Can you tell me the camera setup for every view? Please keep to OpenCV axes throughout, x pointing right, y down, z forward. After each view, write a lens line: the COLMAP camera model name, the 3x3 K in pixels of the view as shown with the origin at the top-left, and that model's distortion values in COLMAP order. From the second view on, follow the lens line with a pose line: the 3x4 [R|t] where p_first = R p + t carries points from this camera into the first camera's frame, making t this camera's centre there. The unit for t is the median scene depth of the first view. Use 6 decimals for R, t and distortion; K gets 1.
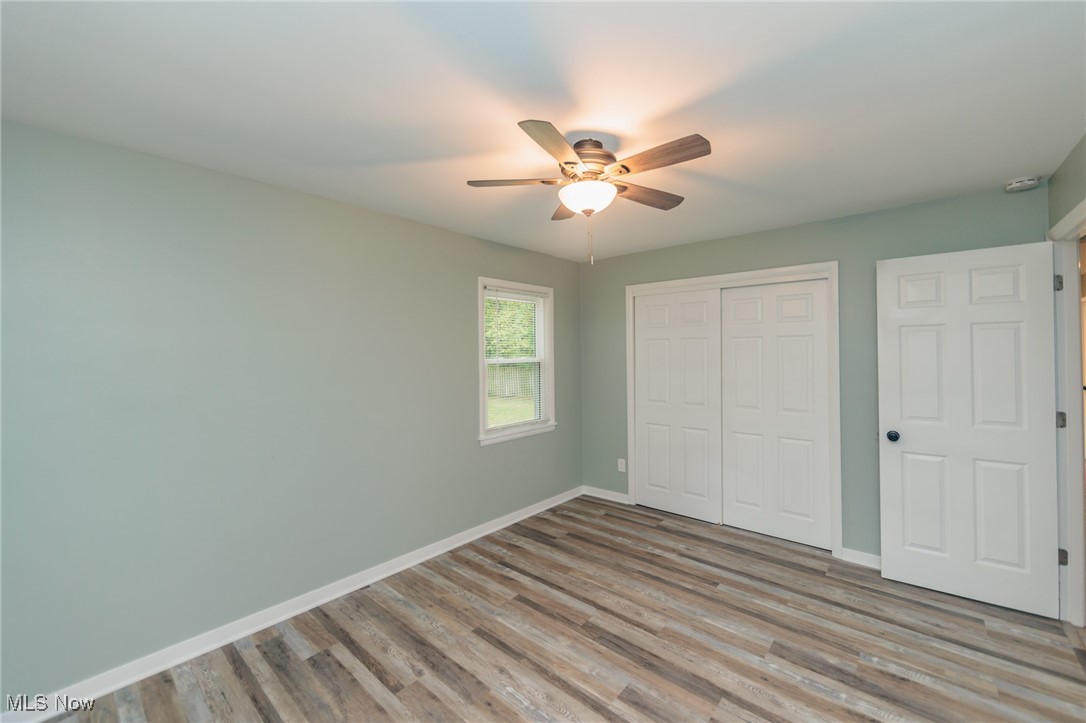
lens RADIAL K [[427.2, 0, 547.7], [0, 427.2, 361.5], [0, 0, 1]] dist [-0.001699, -0.000452]
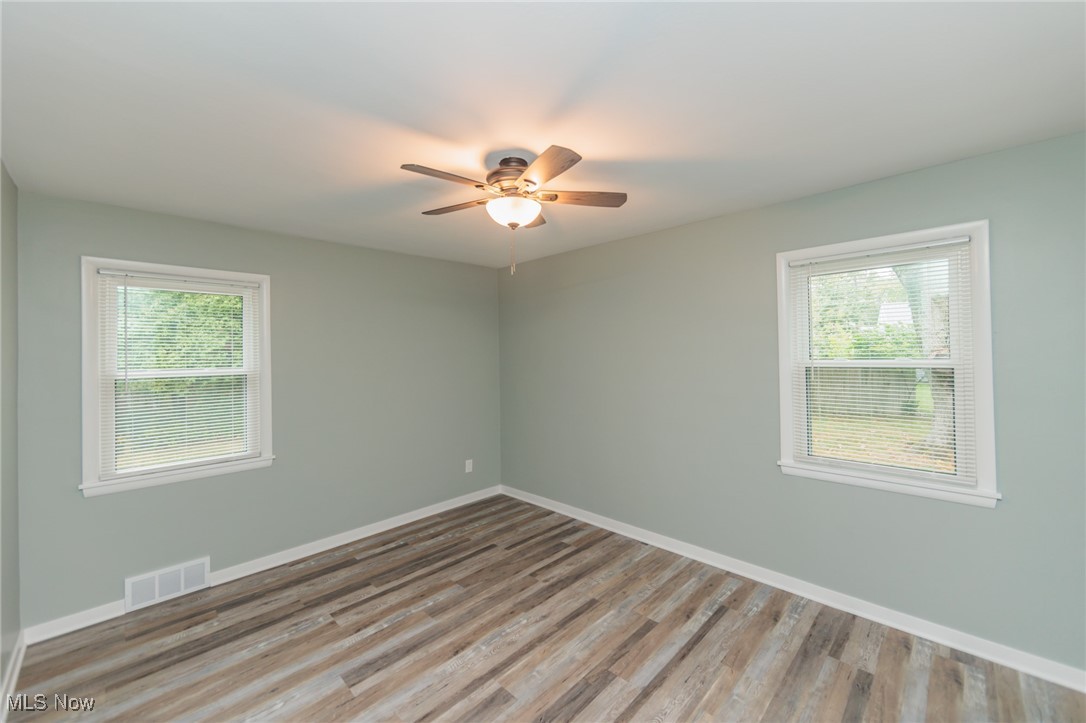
lens RADIAL K [[427.2, 0, 543.8], [0, 427.2, 351.2], [0, 0, 1]] dist [-0.001699, -0.000452]
pose [[-0.053271, 0.004900, -0.998568, 0.869961], [-0.008326, 0.999951, 0.005351, -0.024241], [0.998545, 0.008599, -0.053228, 0.842617]]
